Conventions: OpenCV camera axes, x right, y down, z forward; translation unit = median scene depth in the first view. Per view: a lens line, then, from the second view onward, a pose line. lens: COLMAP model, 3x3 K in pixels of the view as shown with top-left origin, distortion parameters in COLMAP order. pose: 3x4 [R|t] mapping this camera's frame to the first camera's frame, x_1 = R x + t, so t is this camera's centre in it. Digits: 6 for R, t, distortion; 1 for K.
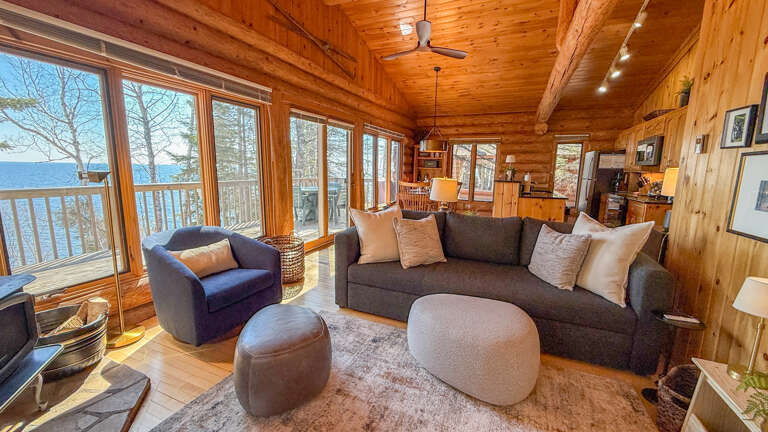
lens RADIAL K [[306.0, 0, 381.1], [0, 306.0, 215.9], [0, 0, 1]] dist [-0.001584, 0.000119]
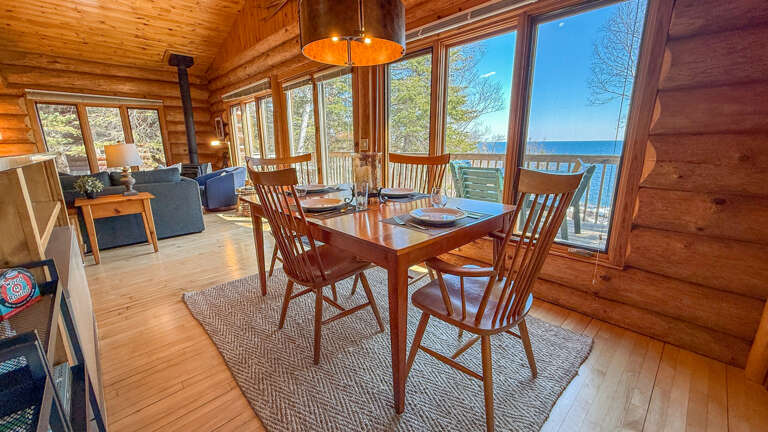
lens RADIAL K [[306.0, 0, 382.2], [0, 306.0, 213.0], [0, 0, 1]] dist [-0.001584, 0.000119]
pose [[-0.384066, 0.193068, -0.902895, 0.839783], [-0.137877, 0.954936, 0.262845, -0.296708], [0.912953, 0.225438, -0.340138, 2.234585]]
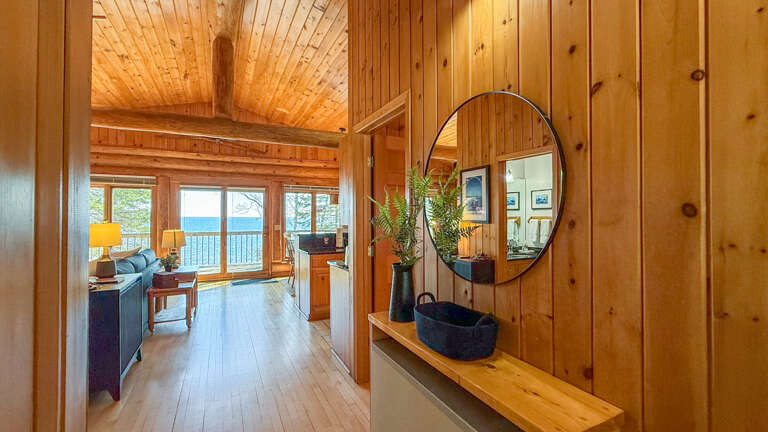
lens RADIAL K [[306.0, 0, 374.7], [0, 306.0, 218.6], [0, 0, 1]] dist [-0.001584, 0.000119]
pose [[0.772690, -0.017870, -0.634532, 1.800587], [-0.081932, 0.988435, -0.127608, -0.075120], [0.629474, 0.150590, 0.762289, 0.554422]]
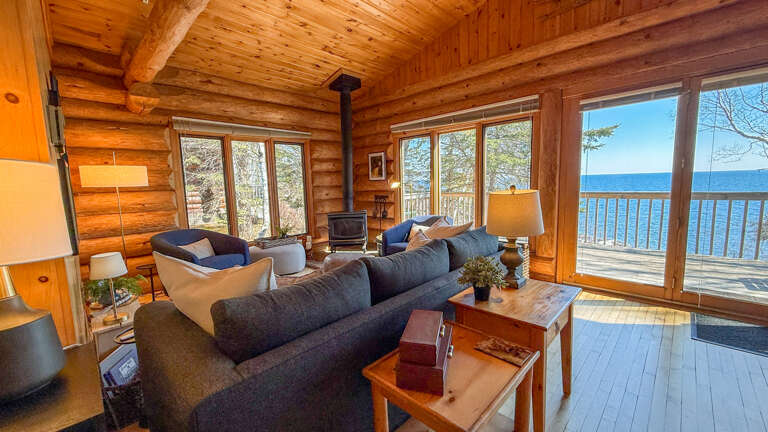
lens RADIAL K [[306.0, 0, 381.5], [0, 306.0, 216.5], [0, 0, 1]] dist [-0.001584, 0.000119]
pose [[-0.356834, 0.096906, -0.929128, 0.816413], [-0.120154, 0.981582, 0.148523, -0.132889], [0.926409, 0.164636, -0.338618, 1.017171]]
